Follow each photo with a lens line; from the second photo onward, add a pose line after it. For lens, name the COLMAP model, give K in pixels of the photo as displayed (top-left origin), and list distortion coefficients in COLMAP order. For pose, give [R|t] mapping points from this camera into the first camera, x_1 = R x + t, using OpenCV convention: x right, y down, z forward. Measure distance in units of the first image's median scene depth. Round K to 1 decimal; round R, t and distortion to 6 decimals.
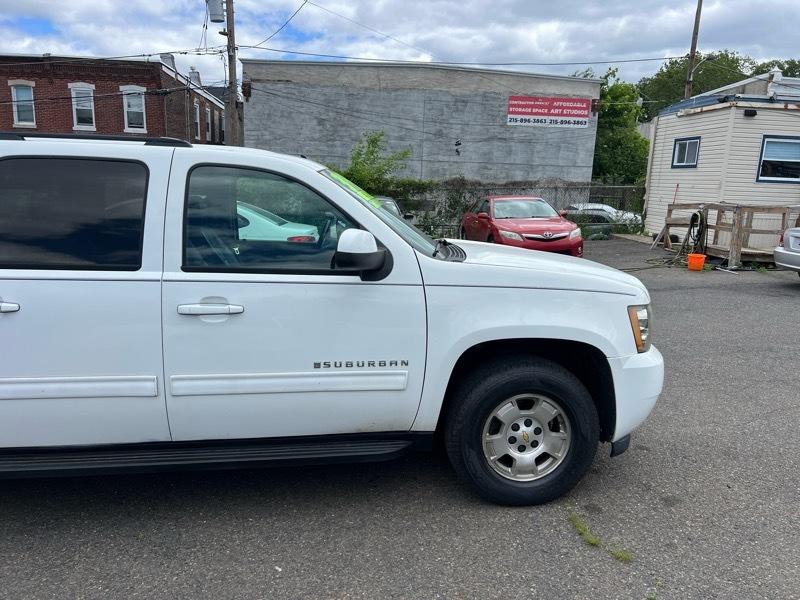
lens RADIAL K [[590.5, 0, 404.4], [0, 590.5, 293.6], [0, 0, 1]] dist [0.051110, -0.053821]
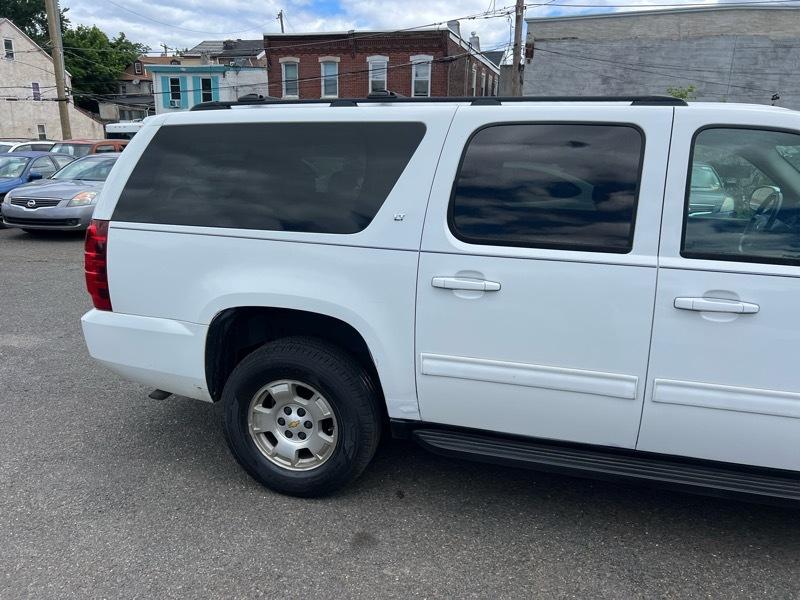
lens RADIAL K [[590.5, 0, 414.2], [0, 590.5, 292.3], [0, 0, 1]] dist [0.051110, -0.053821]
pose [[0.927555, 0.080522, -0.364908, -0.105962], [-0.060407, 0.995974, 0.066225, -0.005319], [0.368772, -0.039384, 0.928685, 0.021930]]
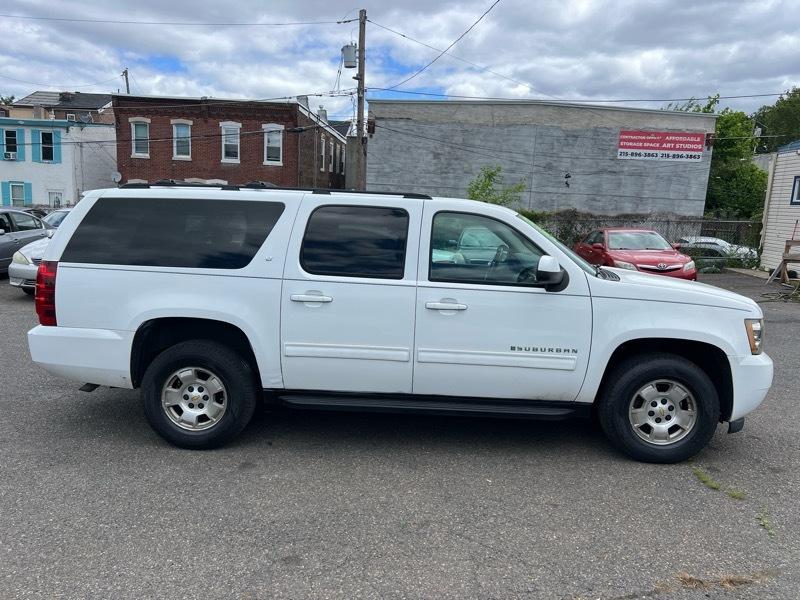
lens RADIAL K [[590.5, 0, 411.3], [0, 590.5, 294.5], [0, 0, 1]] dist [0.051110, -0.053821]
pose [[0.989561, 0.036858, -0.139320, -0.053667], [-0.042770, 0.998297, -0.039682, 0.015482], [0.137620, 0.045227, 0.989452, -0.128378]]
